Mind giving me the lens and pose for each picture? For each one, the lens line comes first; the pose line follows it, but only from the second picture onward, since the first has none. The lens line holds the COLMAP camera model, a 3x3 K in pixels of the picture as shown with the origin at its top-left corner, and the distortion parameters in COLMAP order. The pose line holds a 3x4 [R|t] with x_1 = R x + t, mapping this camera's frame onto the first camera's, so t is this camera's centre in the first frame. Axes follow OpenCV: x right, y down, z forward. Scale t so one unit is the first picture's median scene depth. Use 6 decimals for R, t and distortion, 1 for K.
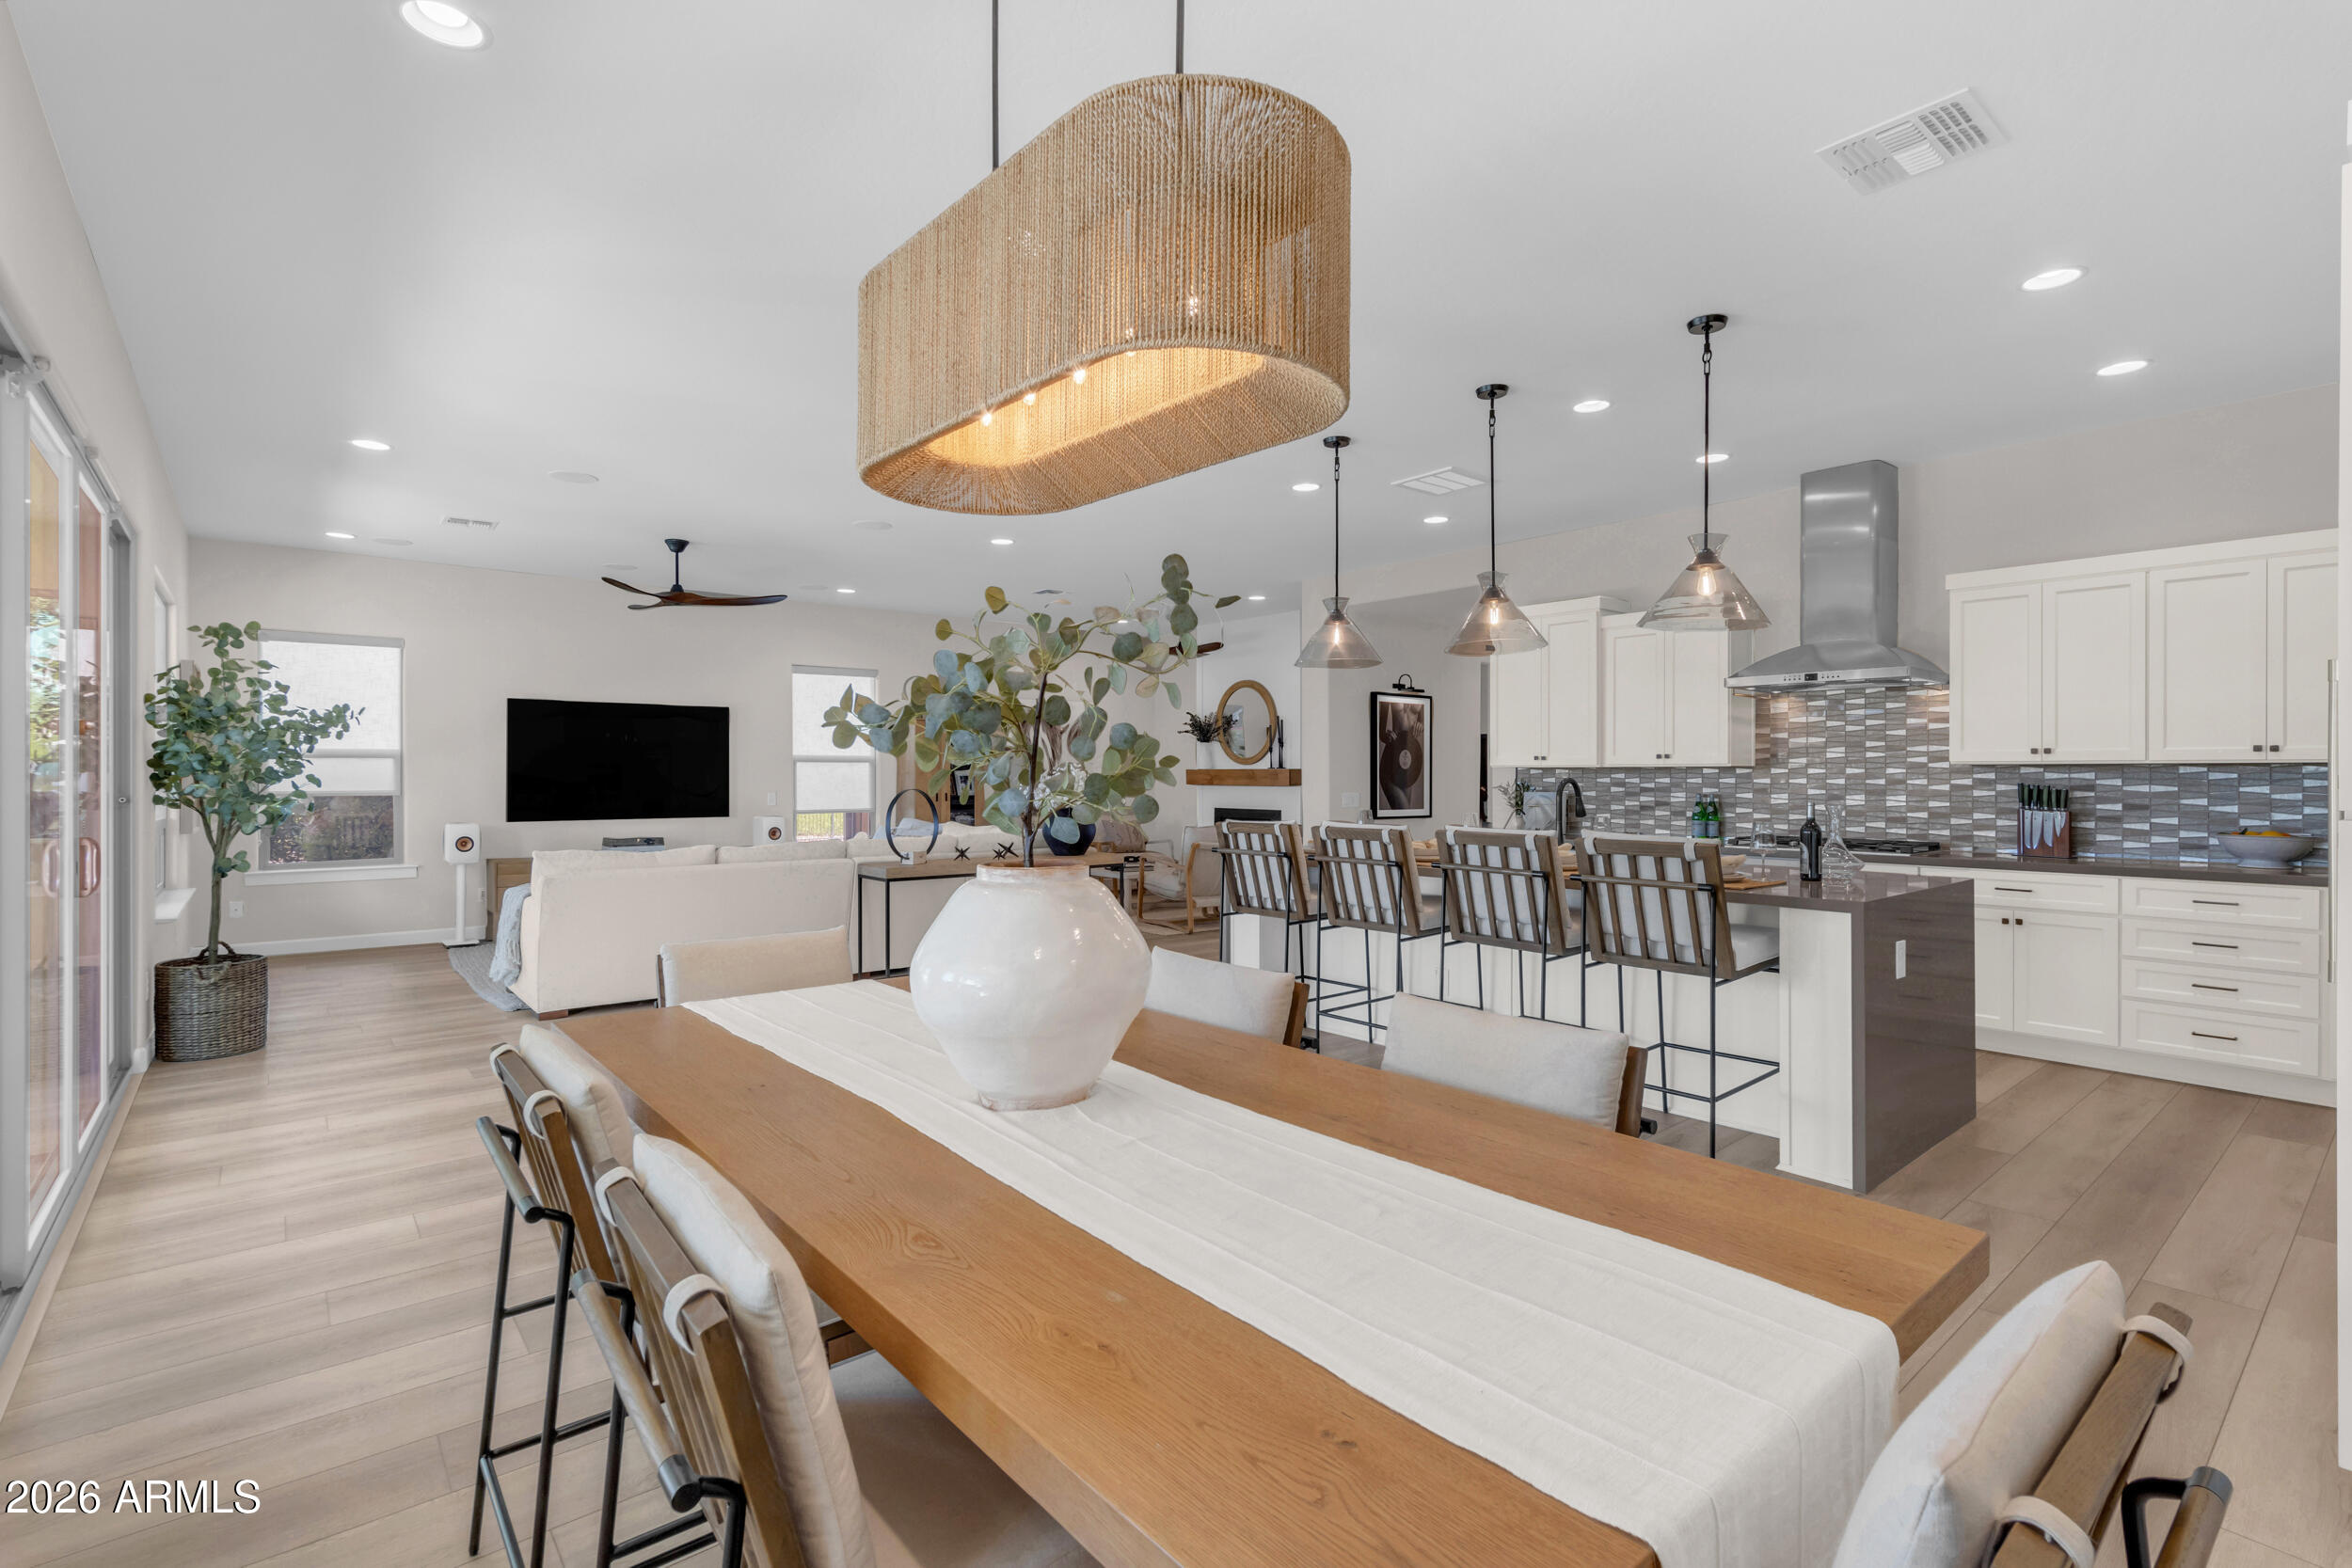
lens RADIAL K [[1089.2, 0, 1167.5], [0, 1089.2, 773.8], [0, 0, 1]] dist [0.000579, -0.000047]
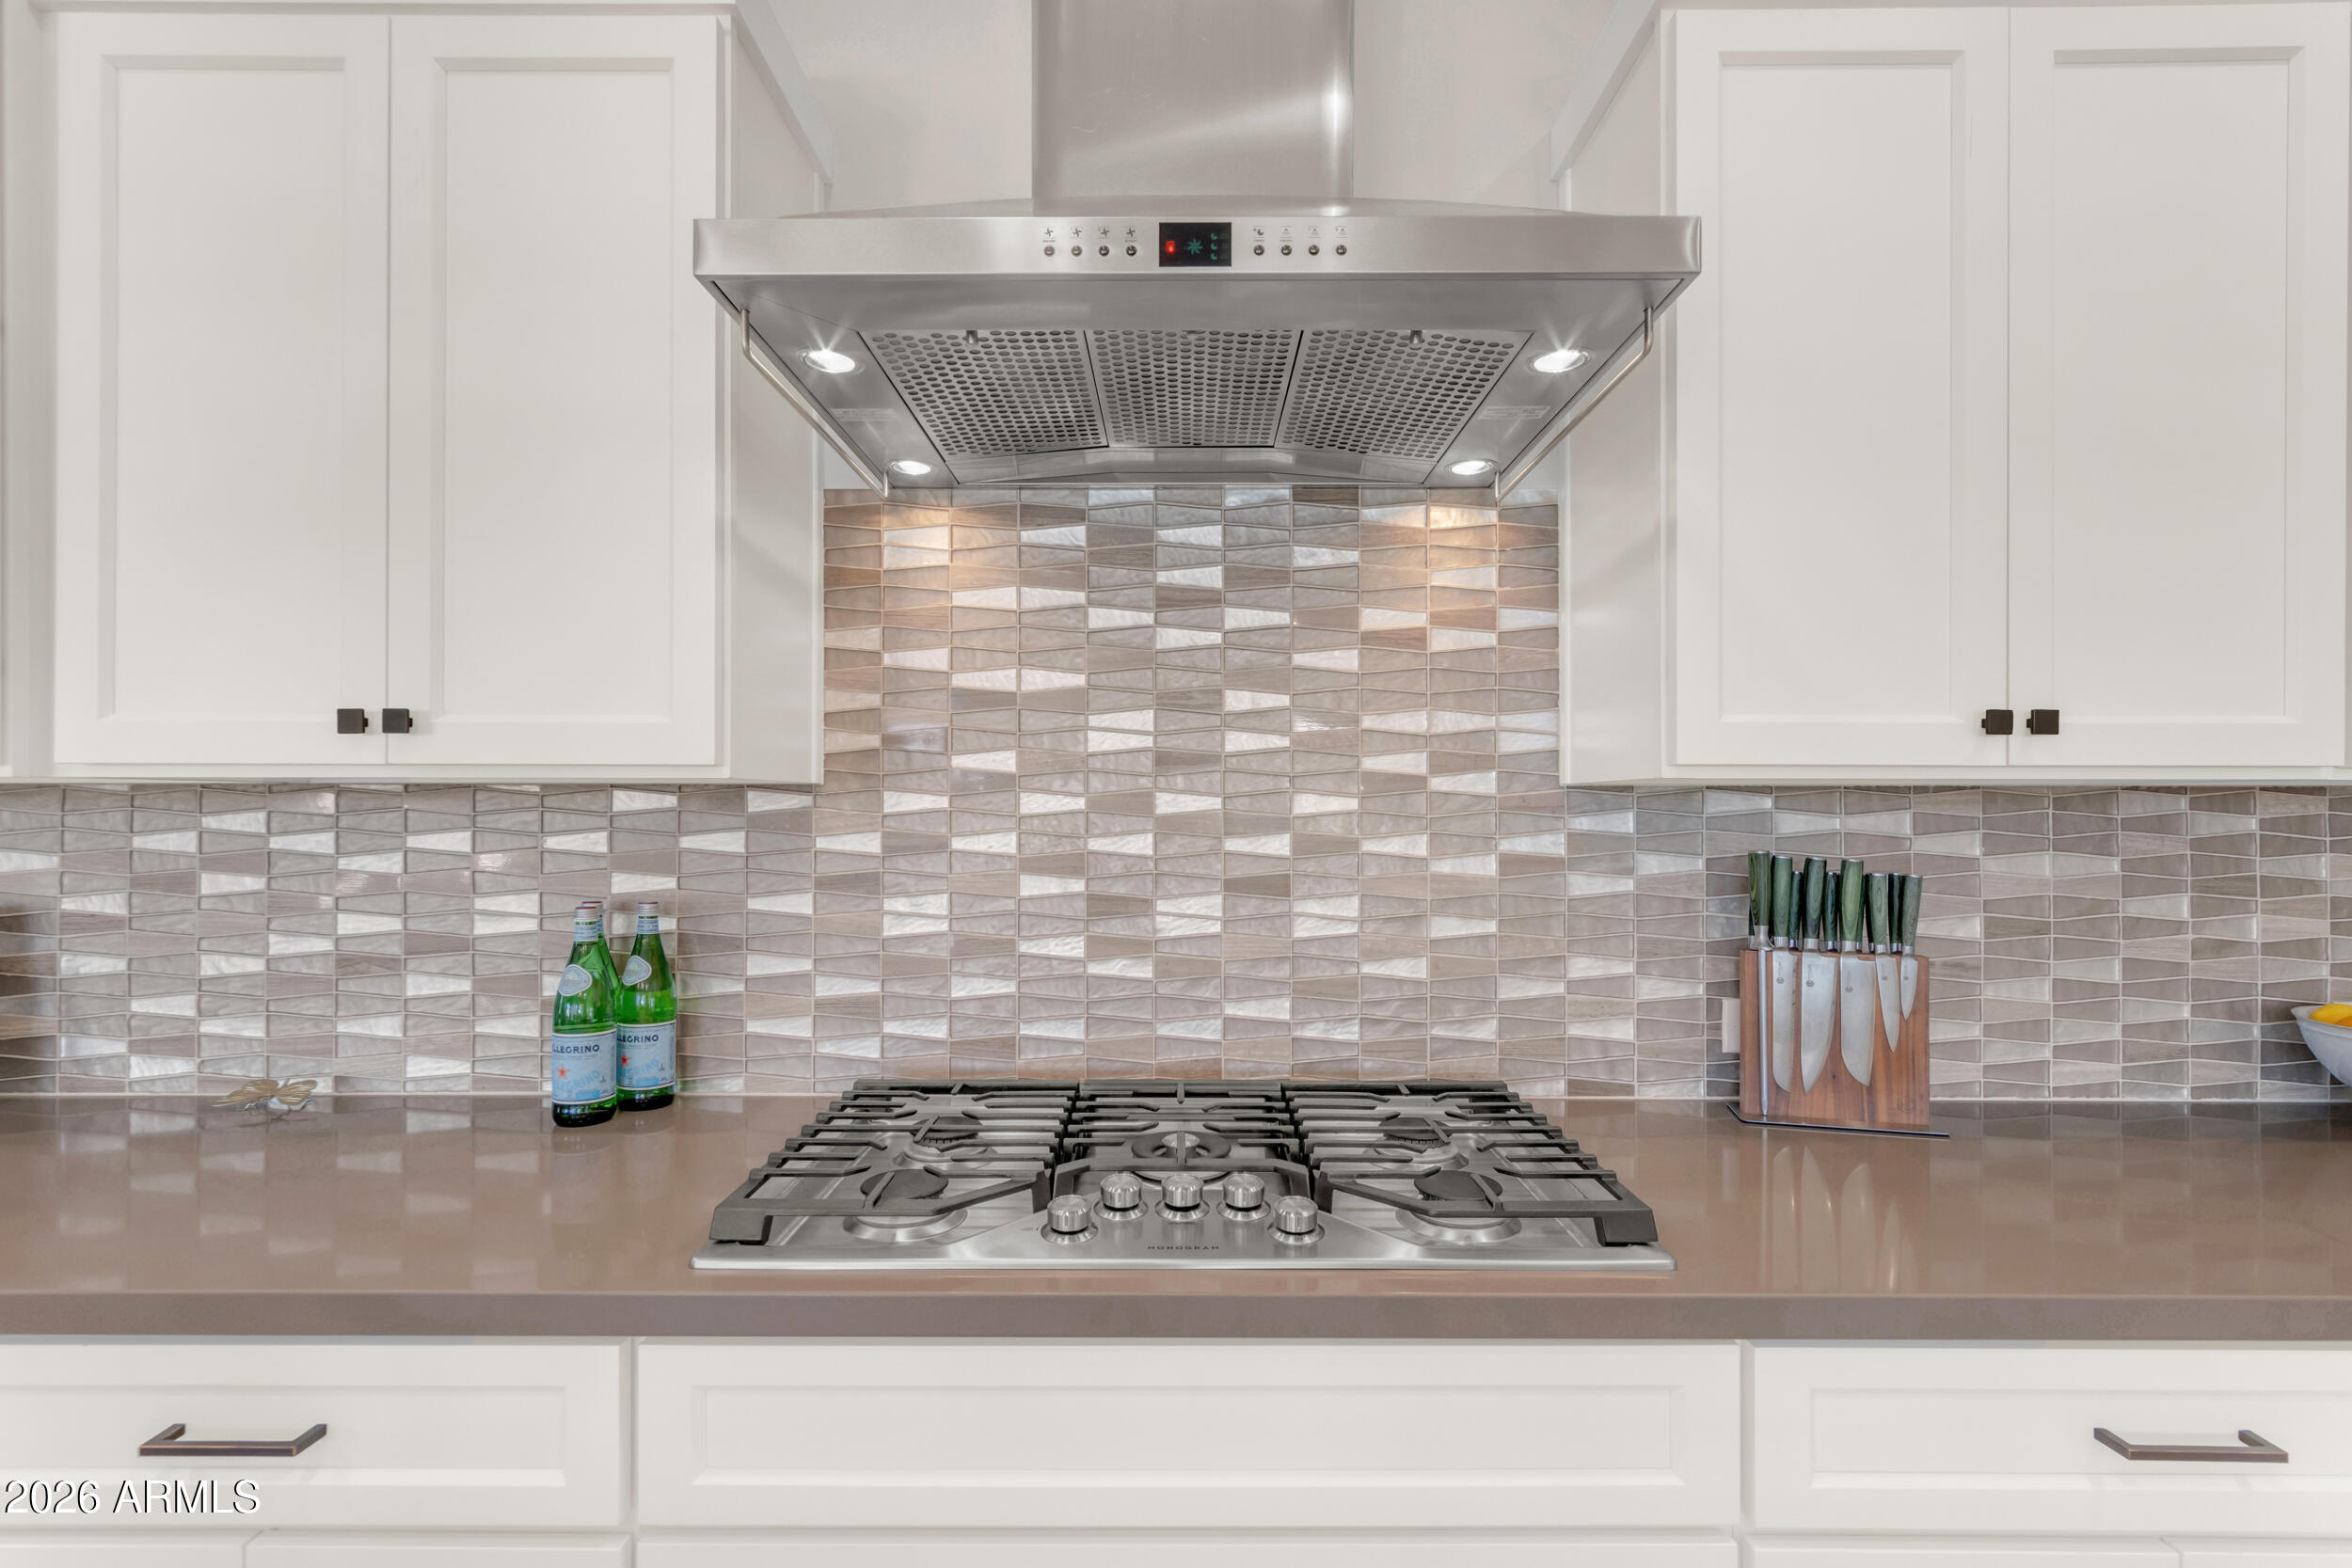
lens RADIAL K [[1089.2, 0, 1183.6], [0, 1089.2, 803.7], [0, 0, 1]] dist [0.000579, -0.000047]
pose [[0.637450, 0.004121, 0.770481, 0.425182], [-0.002449, 0.999991, -0.003323, -0.001938], [-0.770488, 0.000232, 0.637455, 0.824977]]
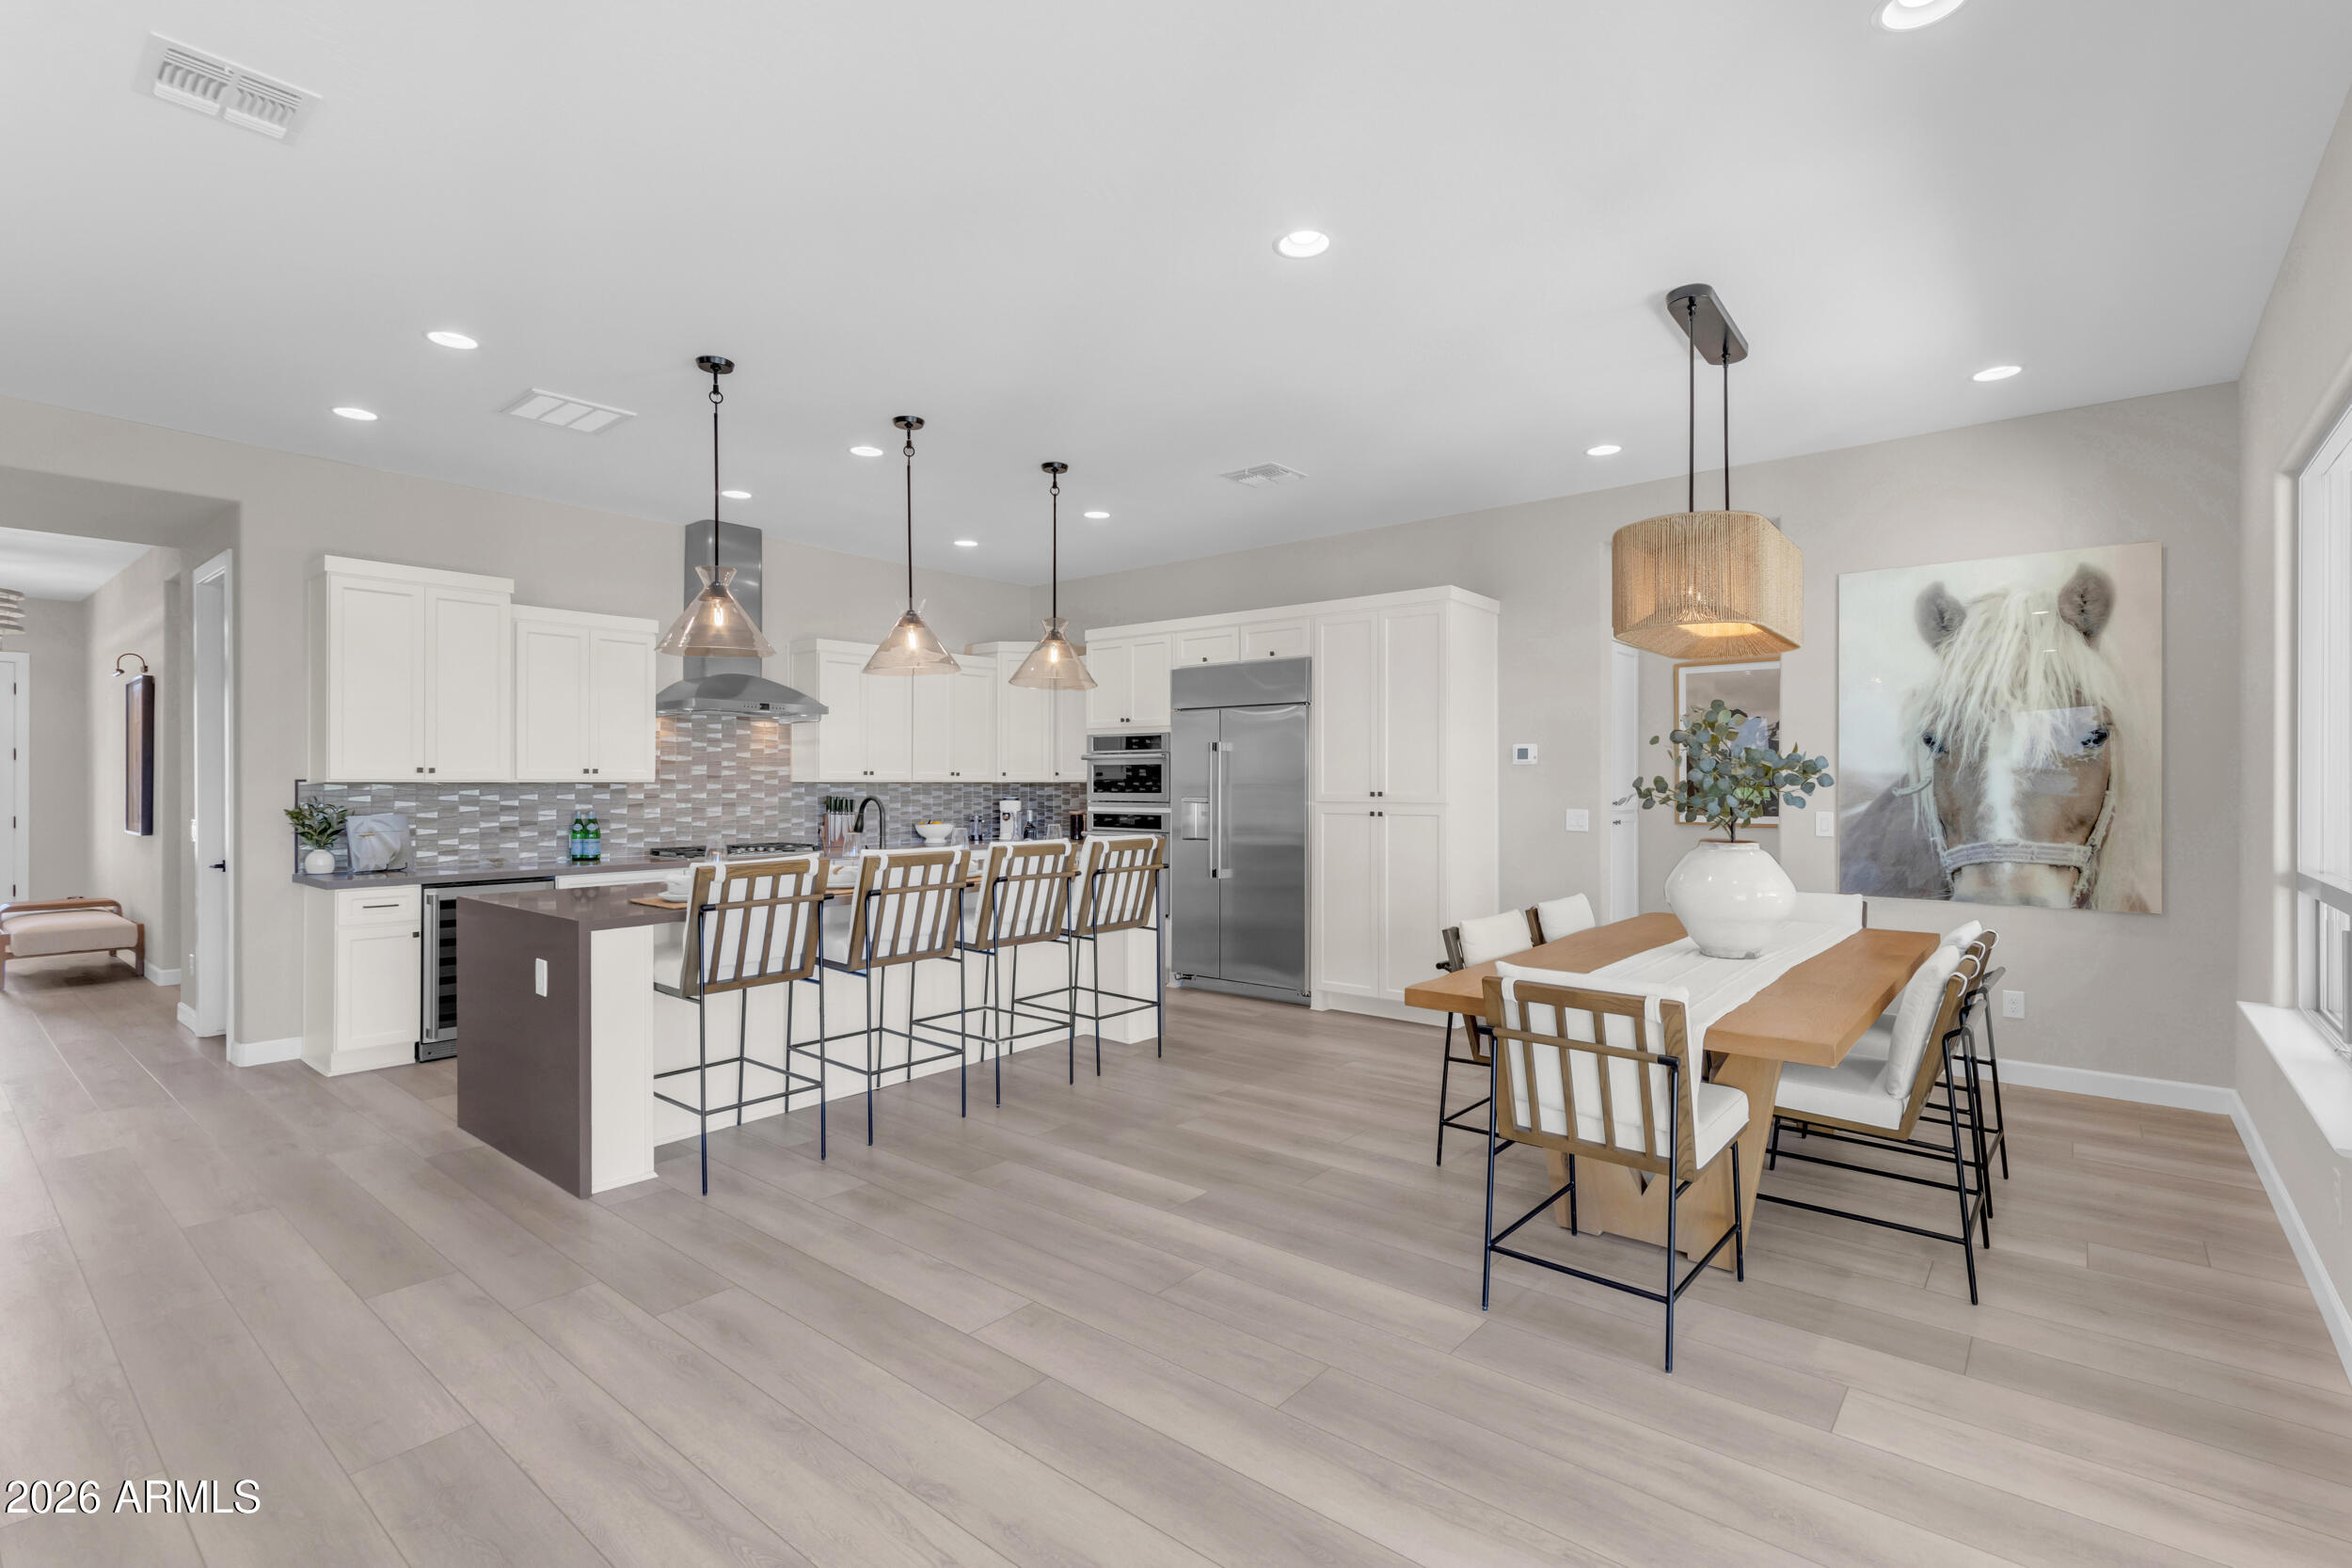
lens RADIAL K [[1089.2, 0, 1173.3], [0, 1089.2, 779.0], [0, 0, 1]] dist [0.000579, -0.000047]
pose [[-0.184491, 0.004398, 0.982824, -0.584249], [0.000489, 0.999990, -0.004383, -0.005380], [-0.982834, -0.000328, -0.184491, 0.725506]]
